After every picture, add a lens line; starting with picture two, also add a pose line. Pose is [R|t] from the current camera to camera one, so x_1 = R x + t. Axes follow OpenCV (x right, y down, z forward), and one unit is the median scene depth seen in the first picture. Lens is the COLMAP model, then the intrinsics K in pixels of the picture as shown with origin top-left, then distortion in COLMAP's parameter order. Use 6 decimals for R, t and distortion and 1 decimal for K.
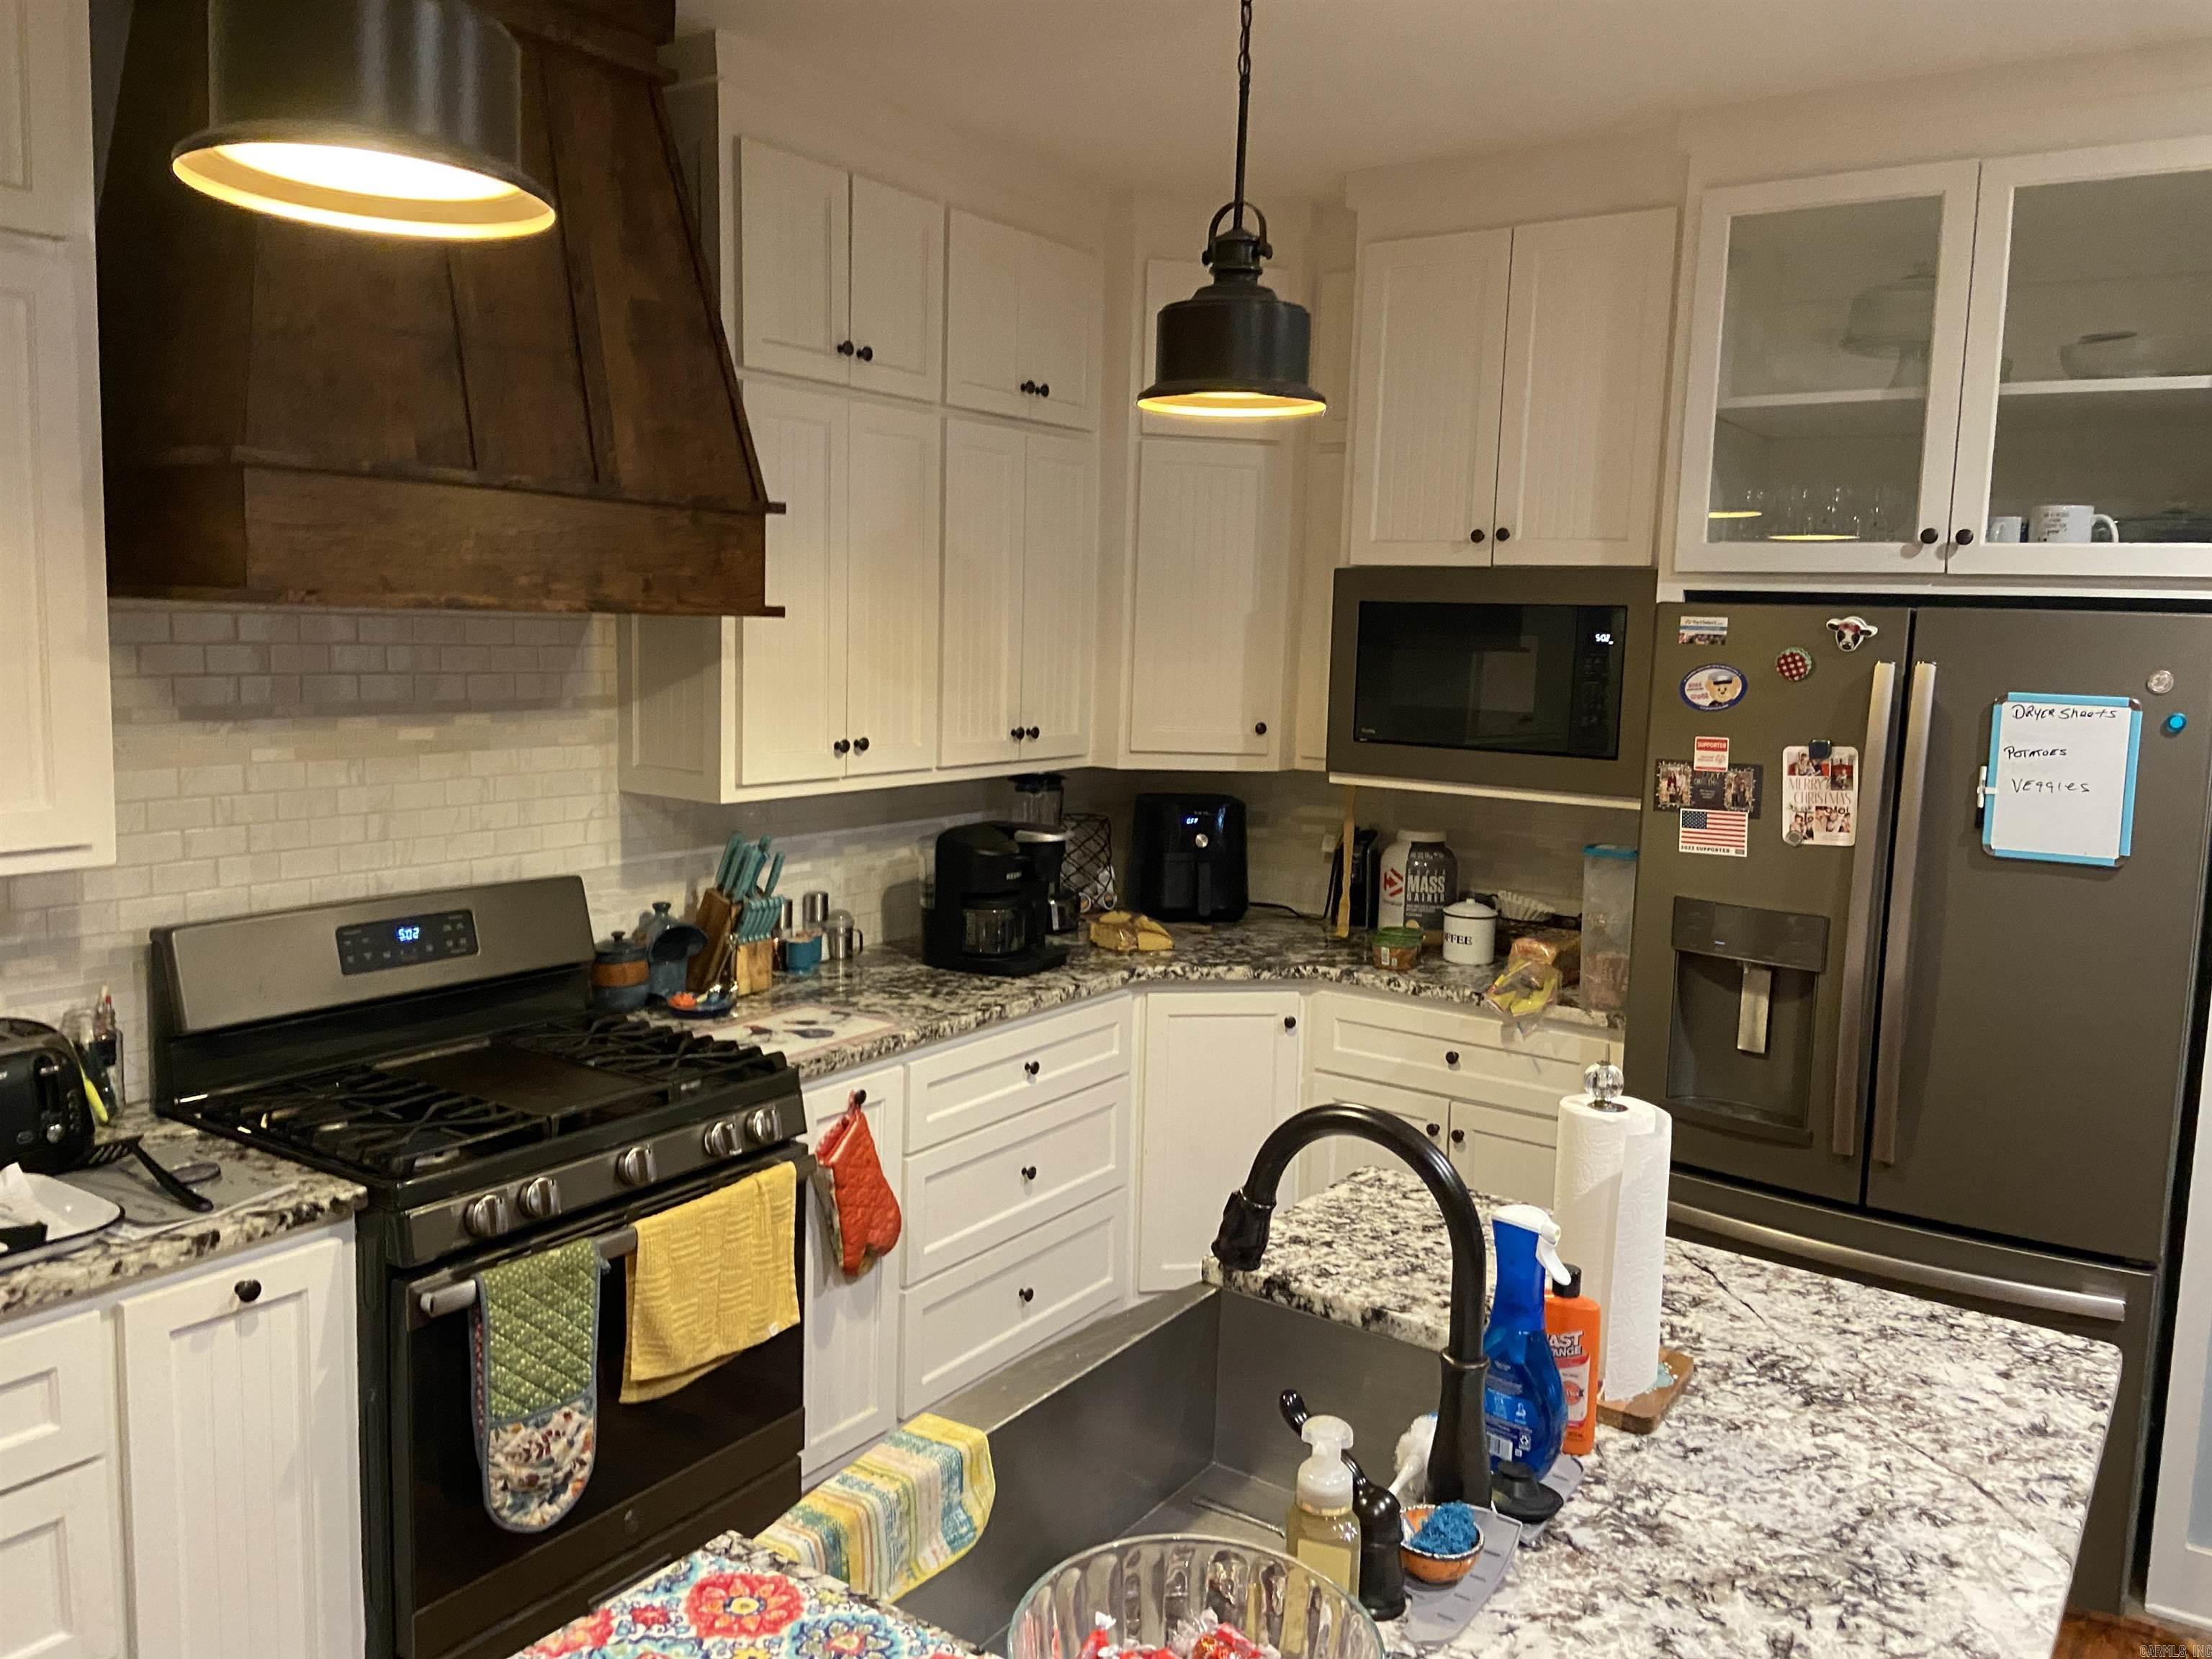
lens RADIAL K [[1667.0, 0, 1108.4], [0, 1667.0, 792.4], [0, 0, 1]] dist [0.110038, -0.128099]
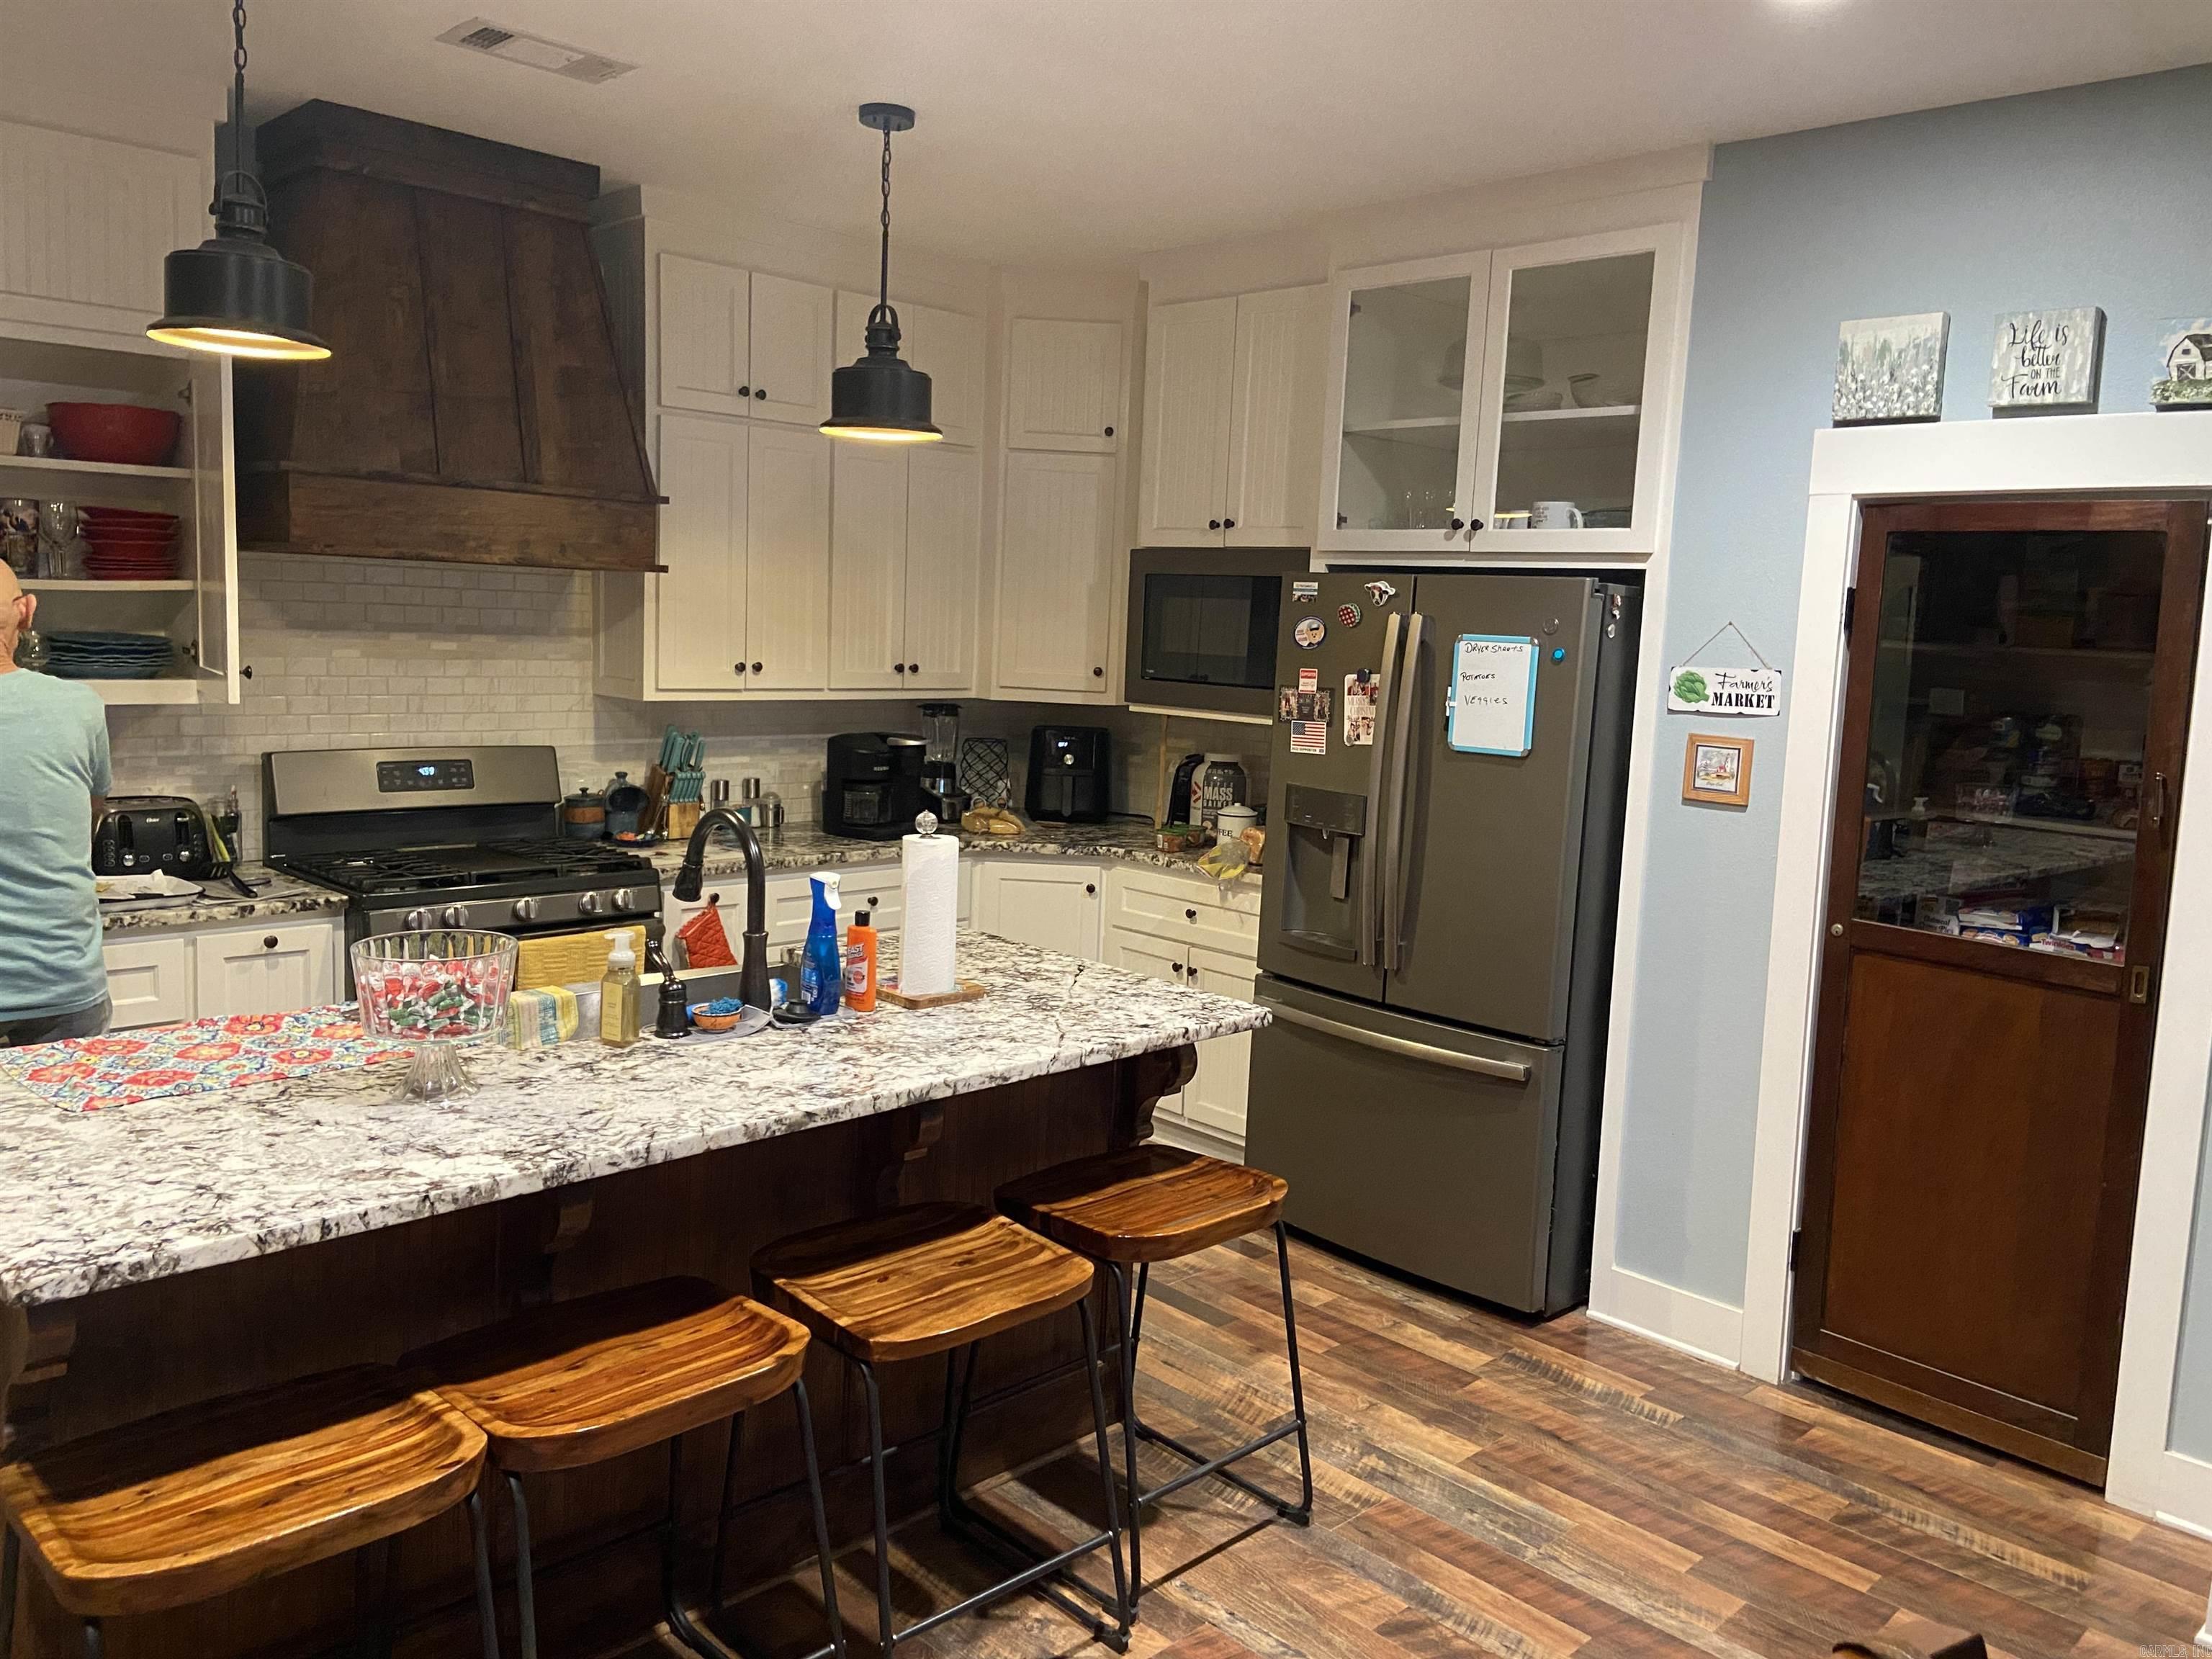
lens RADIAL K [[1667.0, 0, 1103.4], [0, 1667.0, 794.6], [0, 0, 1]] dist [0.110038, -0.128099]
pose [[0.981798, 0.033006, -0.187036, 0.468326], [-0.033537, 0.999437, 0.000325, 0.079036], [0.186942, 0.005954, 0.982353, -0.397555]]
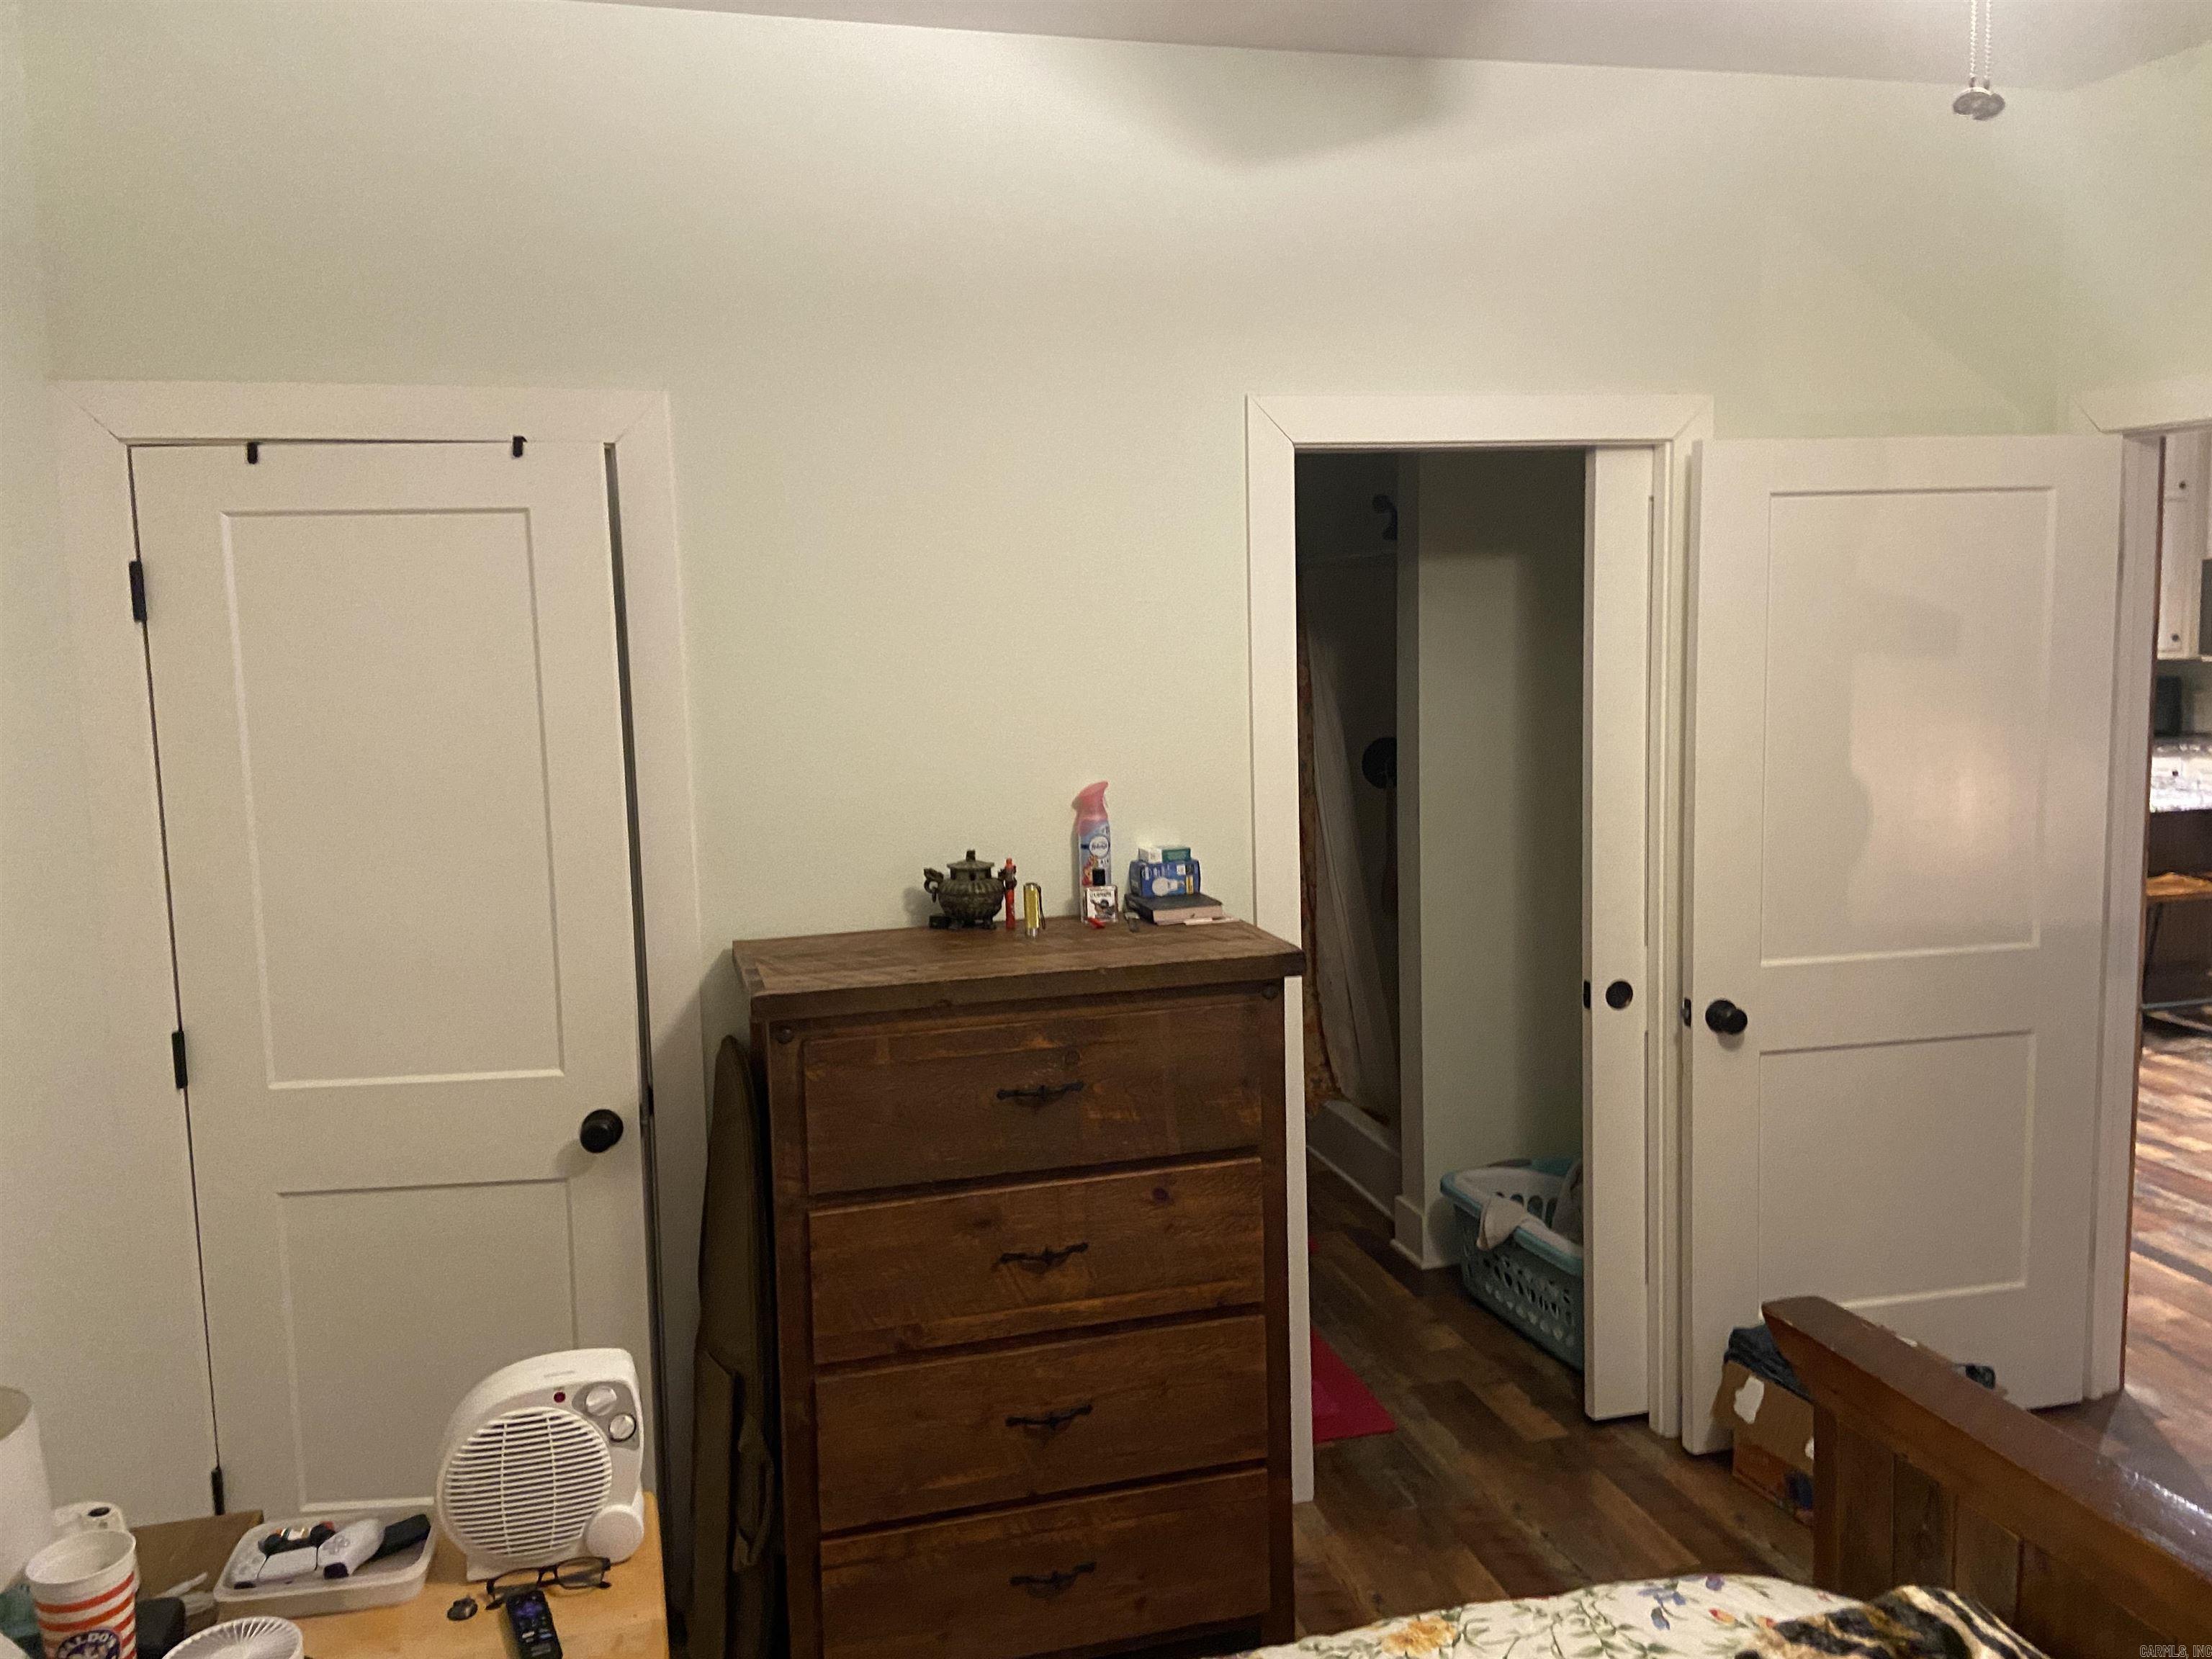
lens RADIAL K [[1667.0, 0, 1100.3], [0, 1667.0, 805.8], [0, 0, 1]] dist [0.110038, -0.128099]
pose [[0.766272, 0.021135, -0.642169, 0.589106], [-0.016842, 0.999776, 0.012808, 0.225367], [0.642296, 0.001001, 0.766456, -2.020369]]
